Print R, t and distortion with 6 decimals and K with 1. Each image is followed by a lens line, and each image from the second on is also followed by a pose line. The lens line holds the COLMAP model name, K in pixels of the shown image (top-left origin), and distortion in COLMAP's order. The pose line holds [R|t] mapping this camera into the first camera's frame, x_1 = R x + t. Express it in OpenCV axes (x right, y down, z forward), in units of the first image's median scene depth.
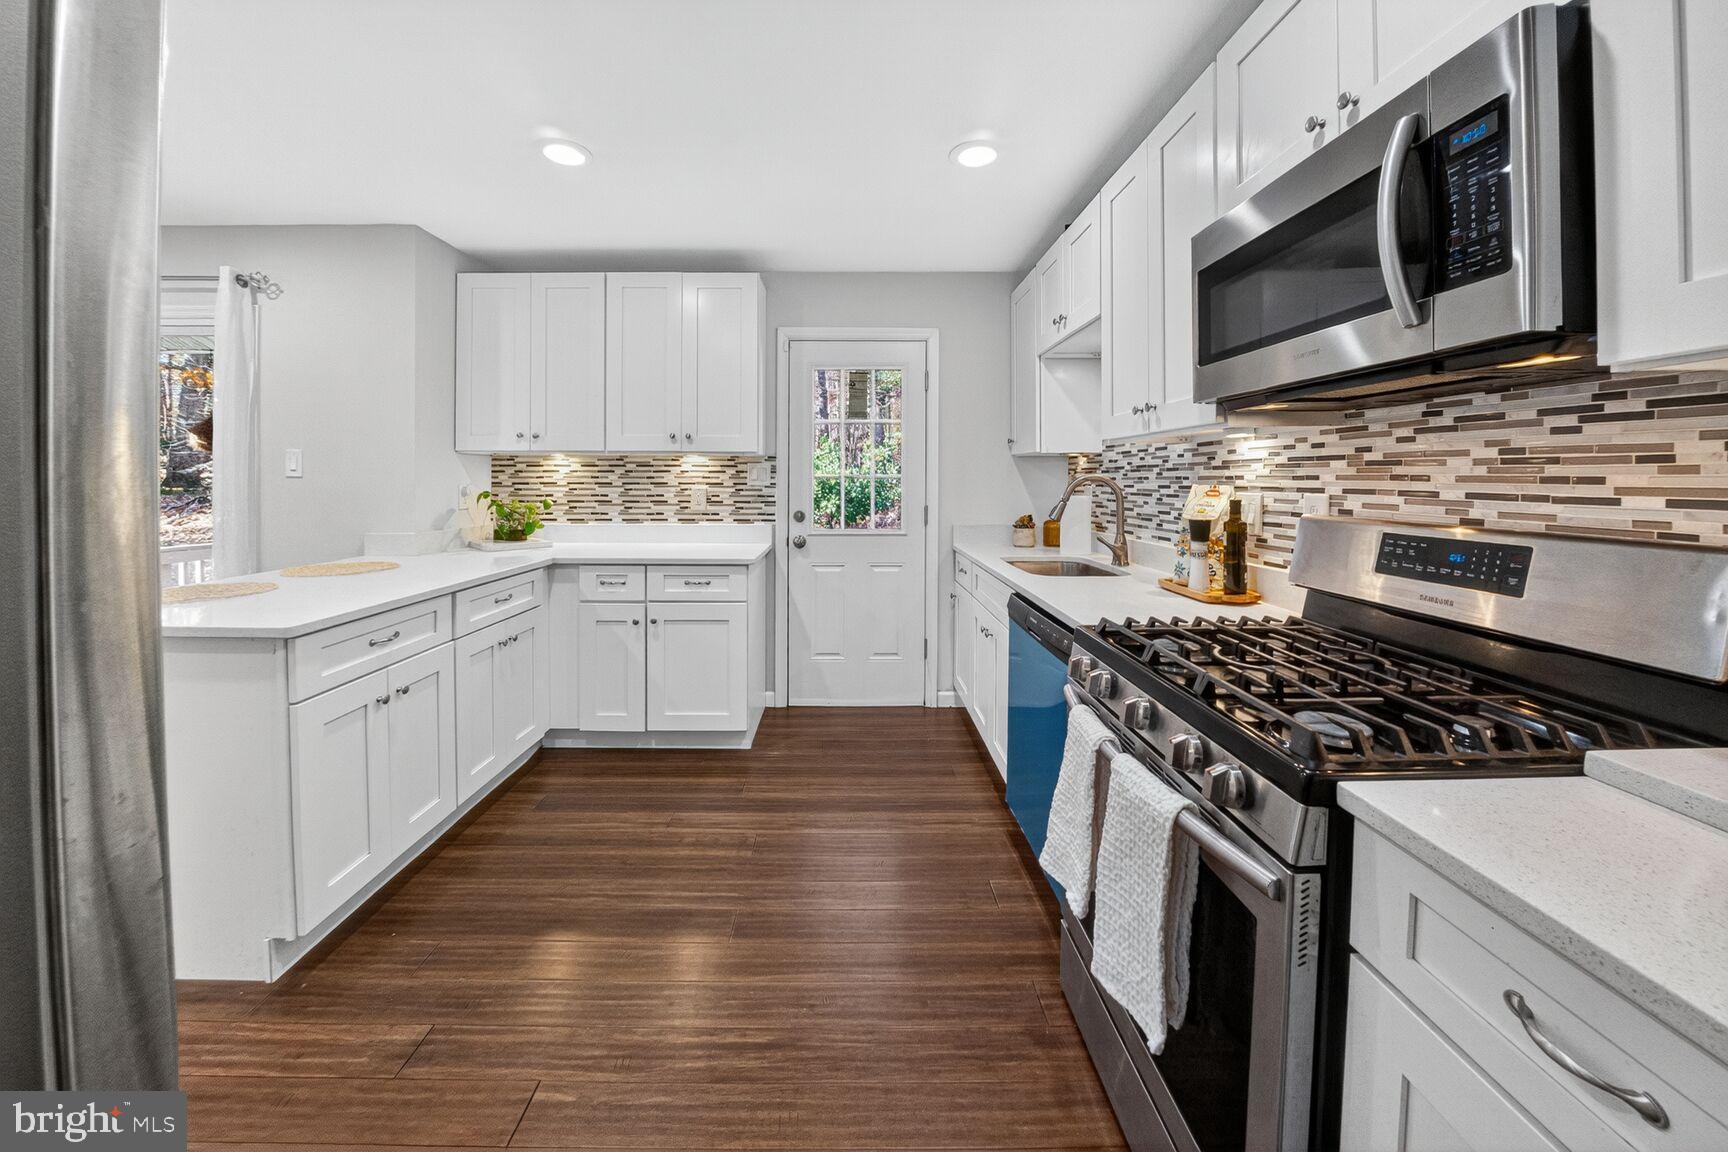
lens RADIAL K [[611.2, 0, 858.2], [0, 611.2, 486.4], [0, 0, 1]] dist [-0.021642, 0.000698]
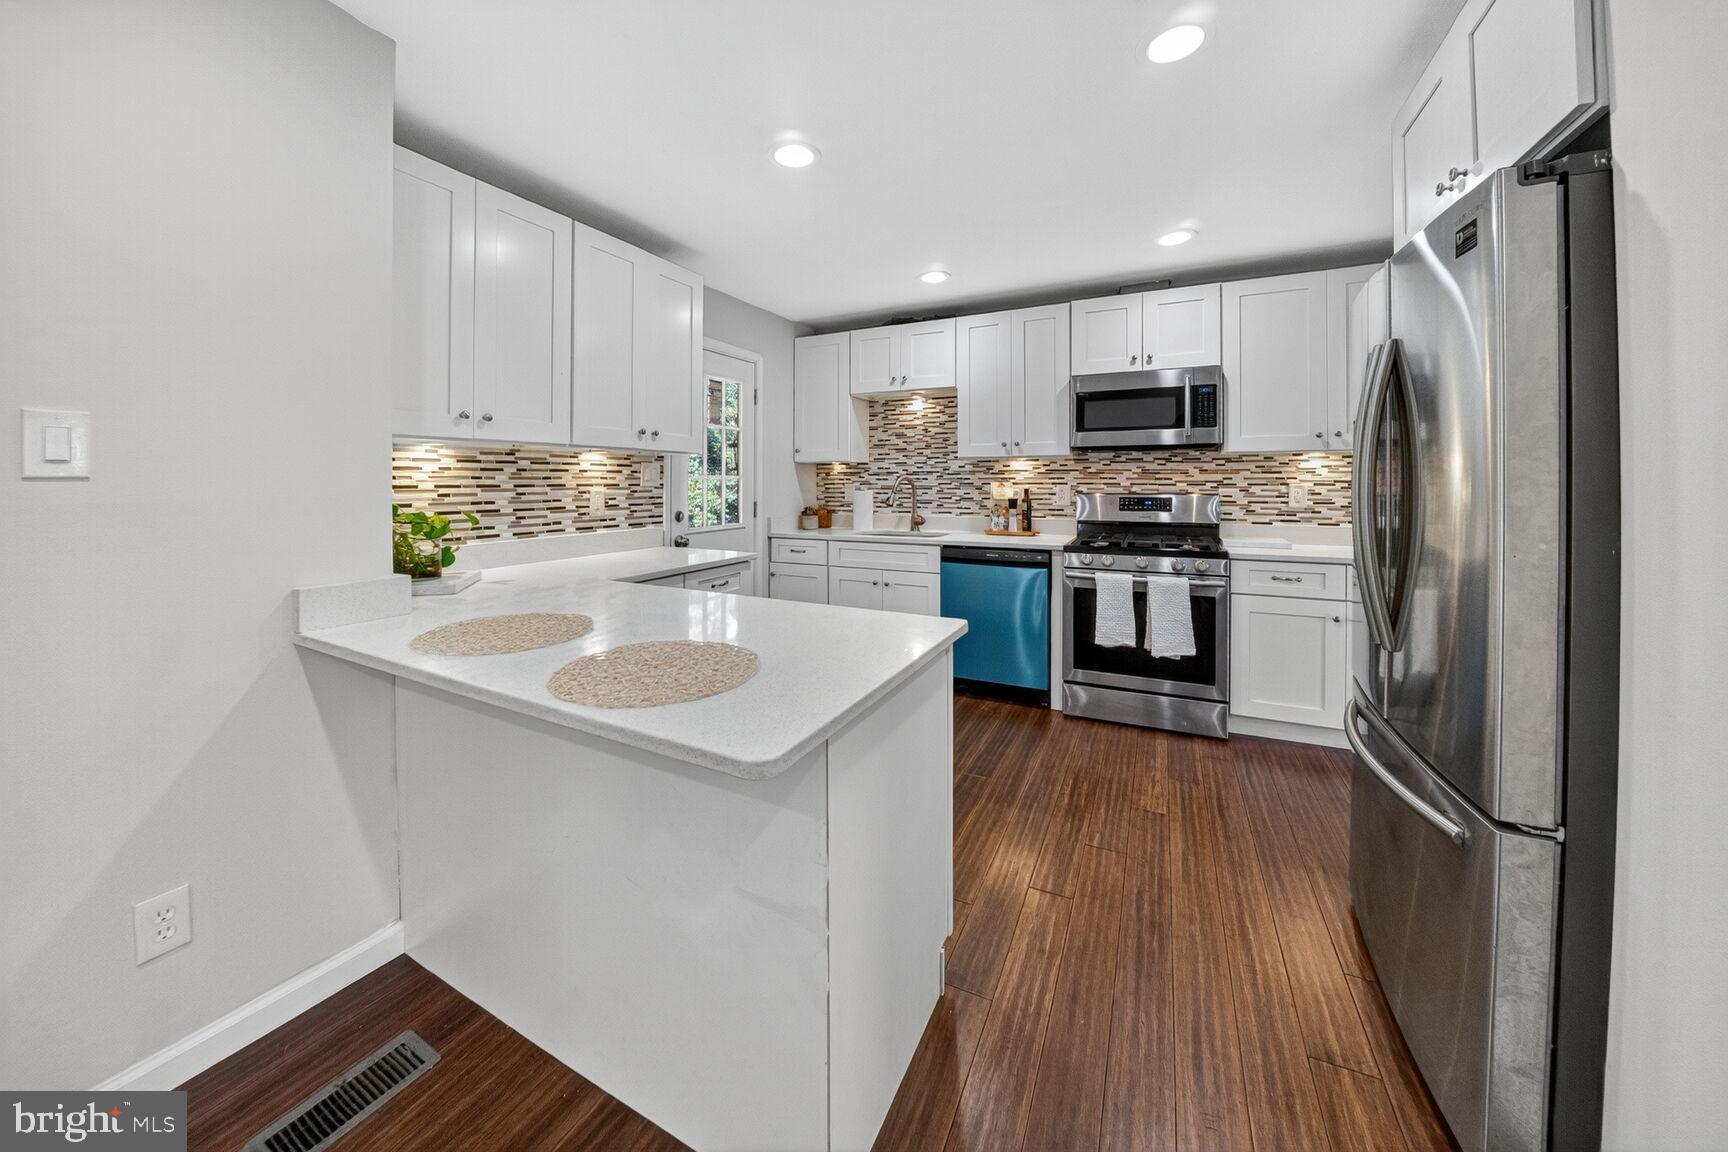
lens RADIAL K [[611.2, 0, 852.8], [0, 611.2, 481.2], [0, 0, 1]] dist [-0.021642, 0.000698]
pose [[0.463827, -0.001874, 0.885924, -1.337522], [0.013777, 0.999892, -0.005098, -0.001446], [-0.885819, 0.014570, 0.463802, 0.450440]]
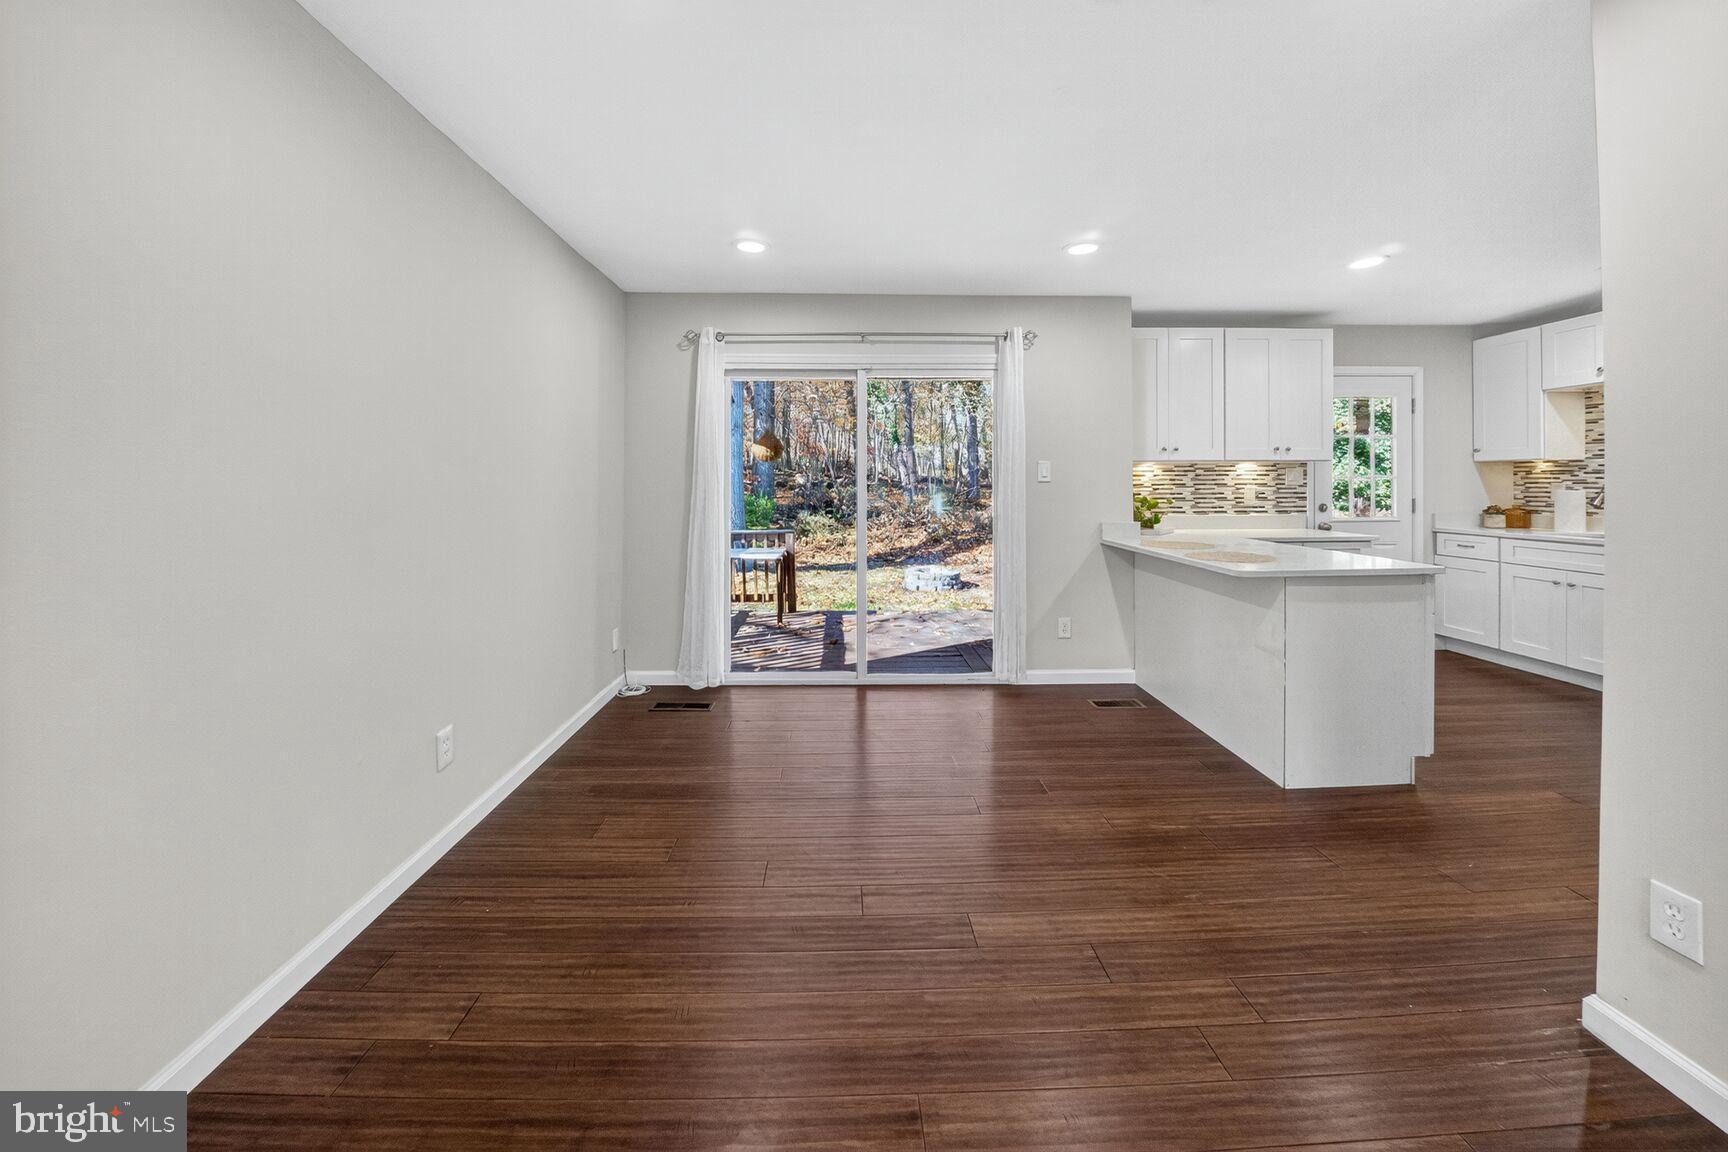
lens RADIAL K [[611.2, 0, 846.5], [0, 611.2, 483.7], [0, 0, 1]] dist [-0.021642, 0.000698]
pose [[0.999978, -0.006238, 0.002154, -1.782389], [0.006270, 0.999865, -0.015172, 0.014008], [-0.002059, 0.015185, 0.999883, -0.477259]]
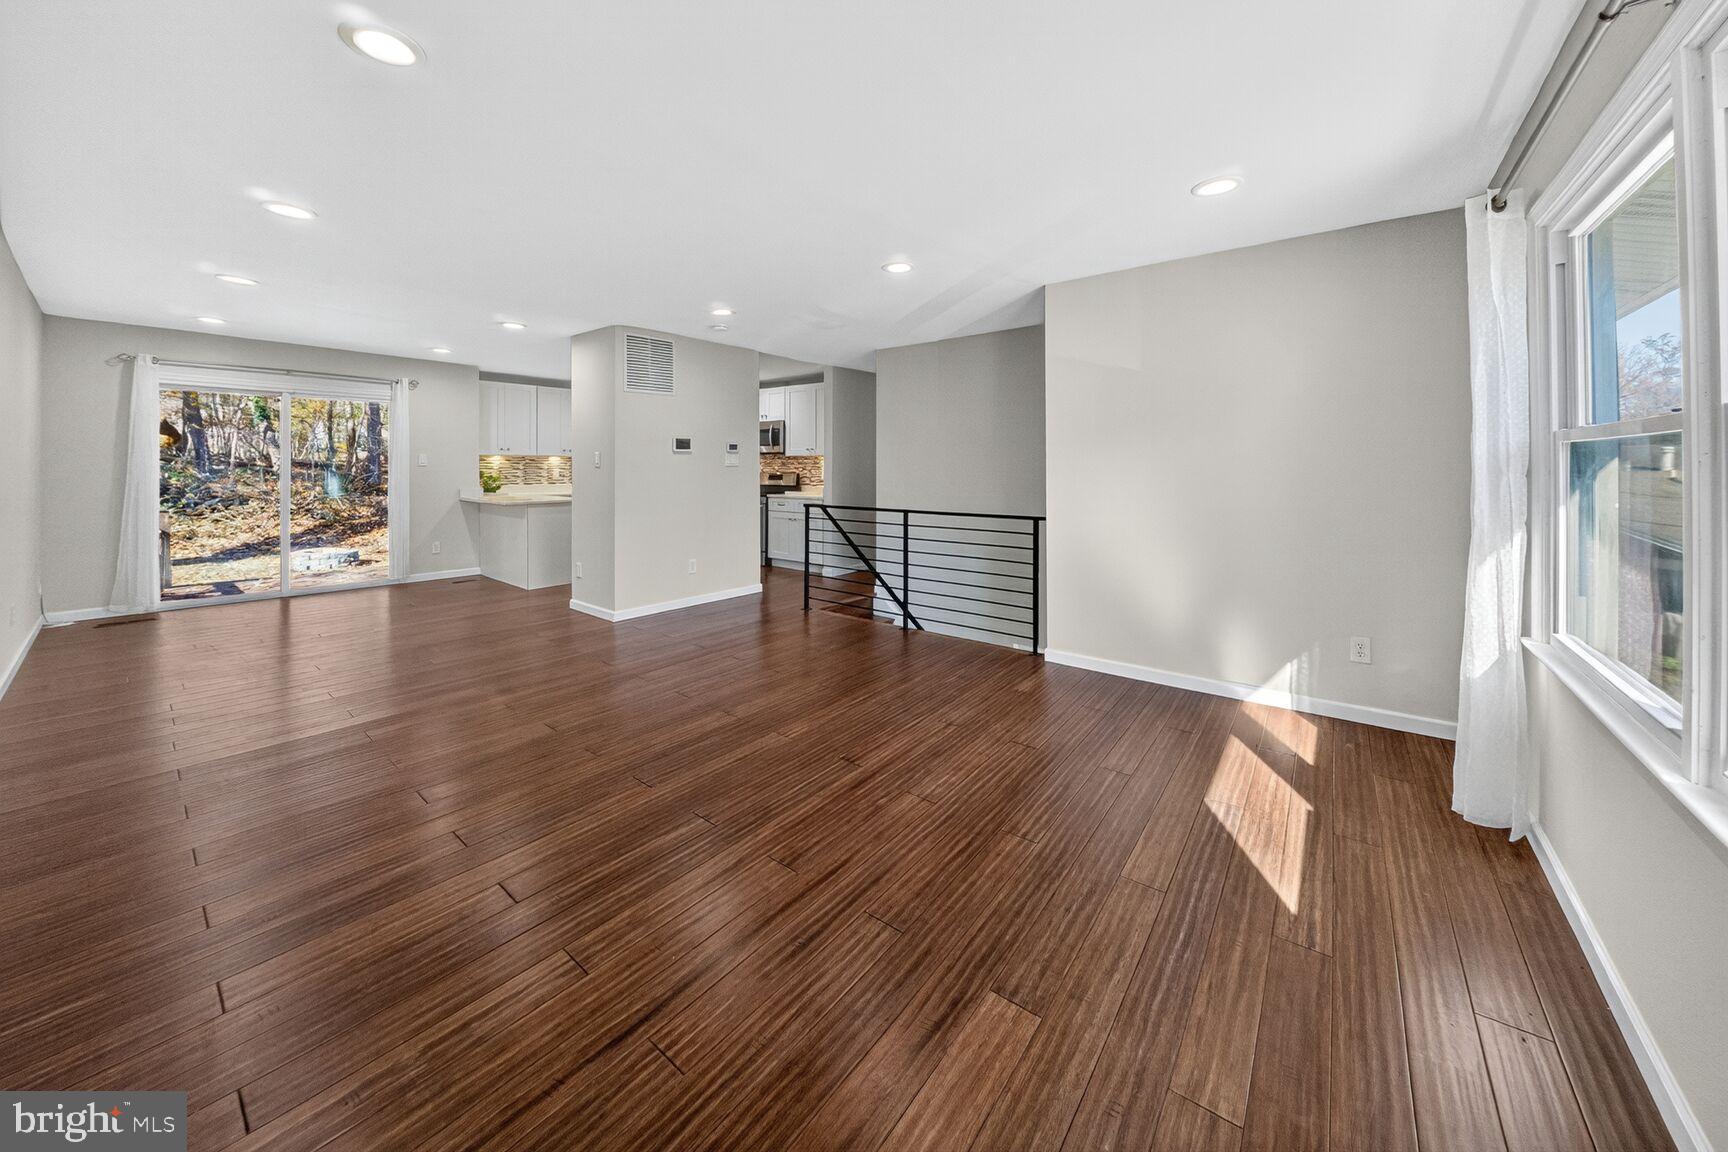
lens RADIAL K [[611.2, 0, 860.4], [0, 611.2, 471.3], [0, 0, 1]] dist [-0.021642, 0.000698]
pose [[0.632241, -0.002641, 0.774767, -2.181580], [0.010848, 0.999926, -0.005444, 0.053250], [-0.774695, 0.011847, 0.632224, -2.375489]]
